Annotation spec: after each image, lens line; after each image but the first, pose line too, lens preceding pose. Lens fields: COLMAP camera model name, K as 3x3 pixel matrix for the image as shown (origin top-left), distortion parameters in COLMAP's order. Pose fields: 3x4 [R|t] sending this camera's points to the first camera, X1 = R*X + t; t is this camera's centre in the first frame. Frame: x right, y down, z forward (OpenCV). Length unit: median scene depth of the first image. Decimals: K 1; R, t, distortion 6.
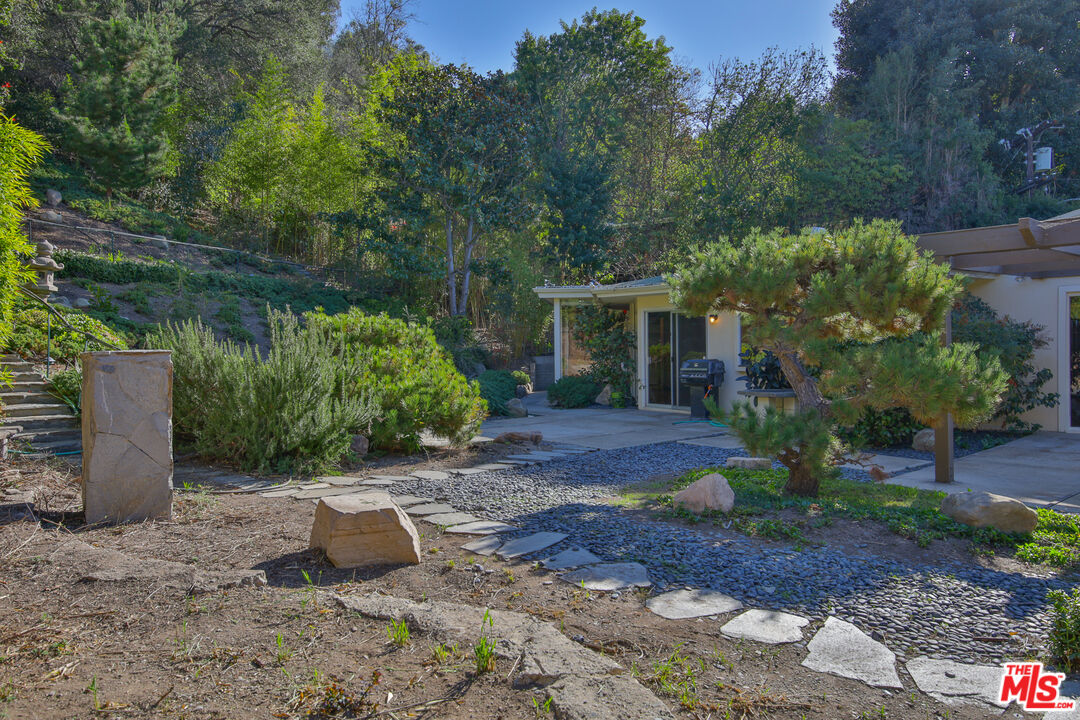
lens RADIAL K [[712.1, 0, 539.7], [0, 712.1, 355.0], [0, 0, 1]] dist [0.022404, -0.006267]
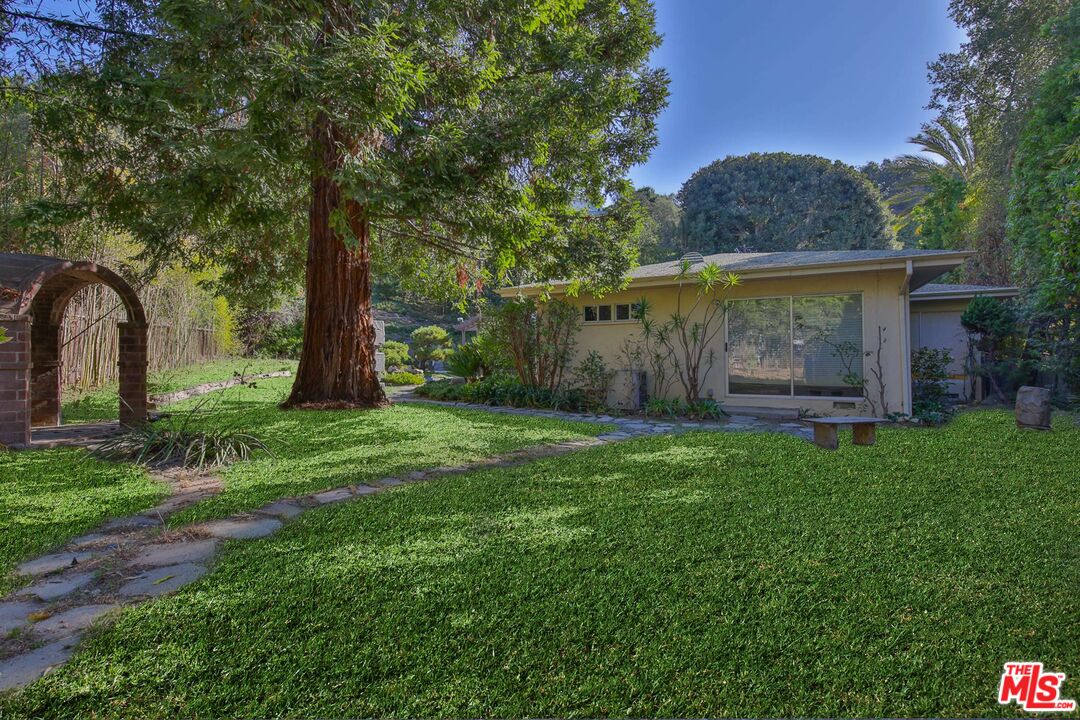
lens RADIAL K [[498.6, 0, 541.2], [0, 498.6, 352.0], [0, 0, 1]] dist [-0.013677, -0.001651]
pose [[0.922359, 0.001521, -0.386330, 0.823895], [-0.007307, 0.999882, -0.013510, 0.019753], [0.386264, 0.015284, 0.922262, -0.681852]]
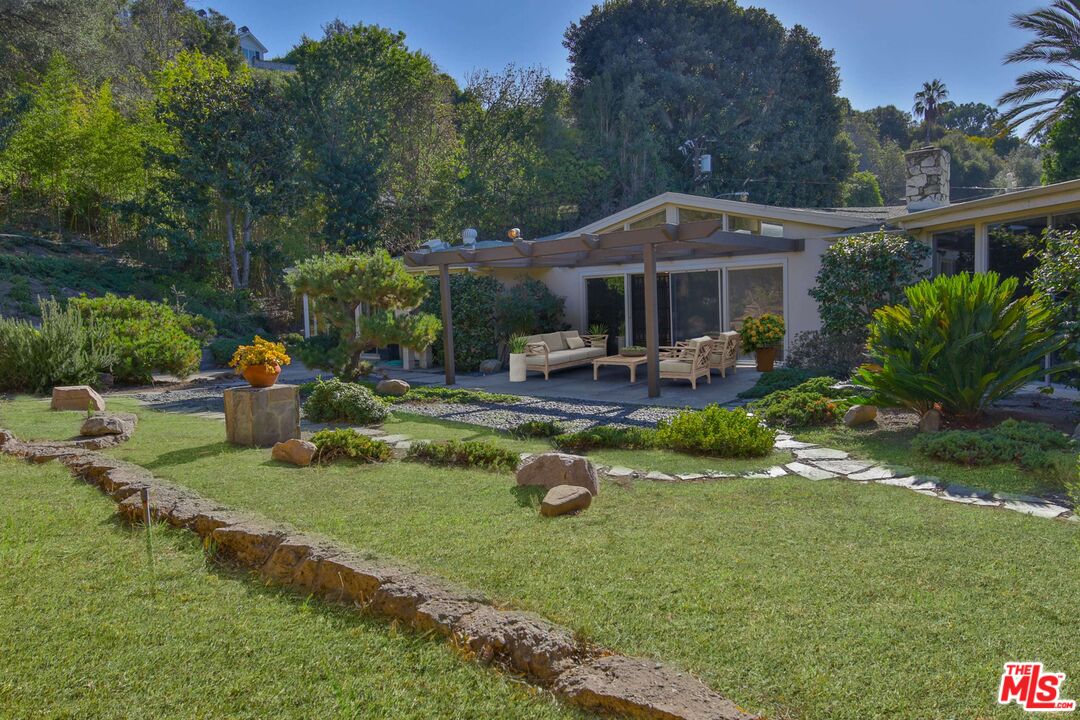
lens RADIAL K [[712.1, 0, 539.7], [0, 712.1, 355.0], [0, 0, 1]] dist [0.022404, -0.006267]
pose [[0.979755, -0.034679, 0.197173, 0.147835], [0.023773, 0.998067, 0.057415, -0.000657], [-0.198783, -0.051565, 0.978686, -0.301657]]
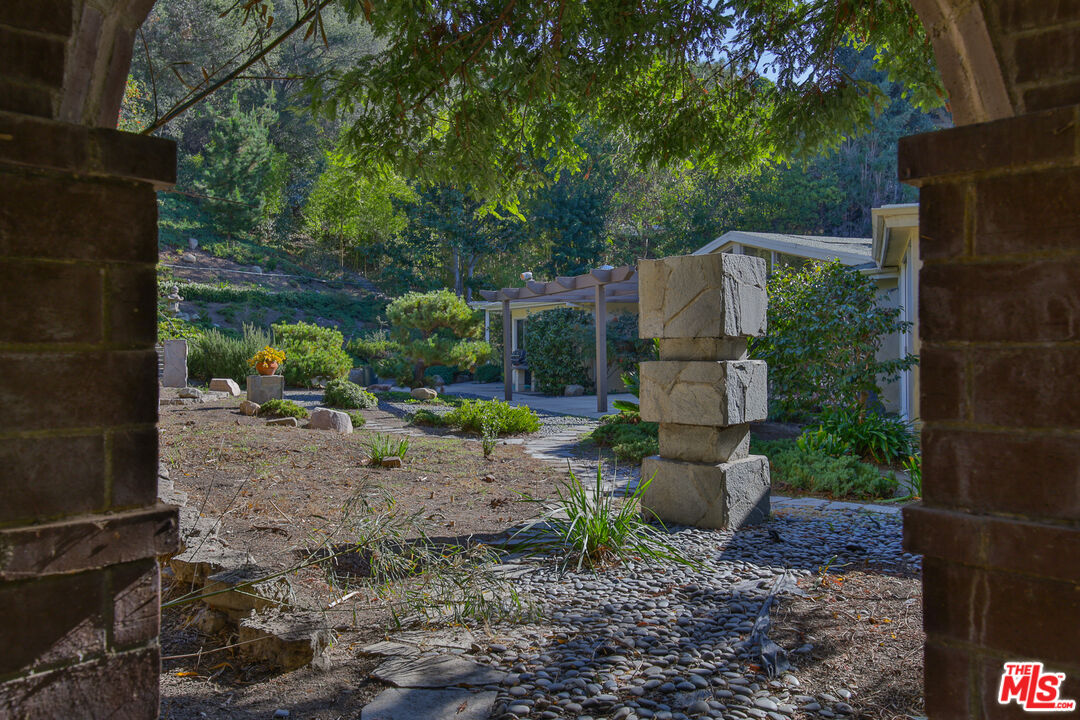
lens RADIAL K [[876.1, 0, 542.5], [0, 876.1, 349.0], [0, 0, 1]] dist [0.037972, -0.000906]
pose [[0.967343, 0.004337, -0.253433, 0.472315], [-0.006944, 0.999932, -0.009391, 0.014113], [0.253375, 0.010844, 0.967307, -0.564462]]
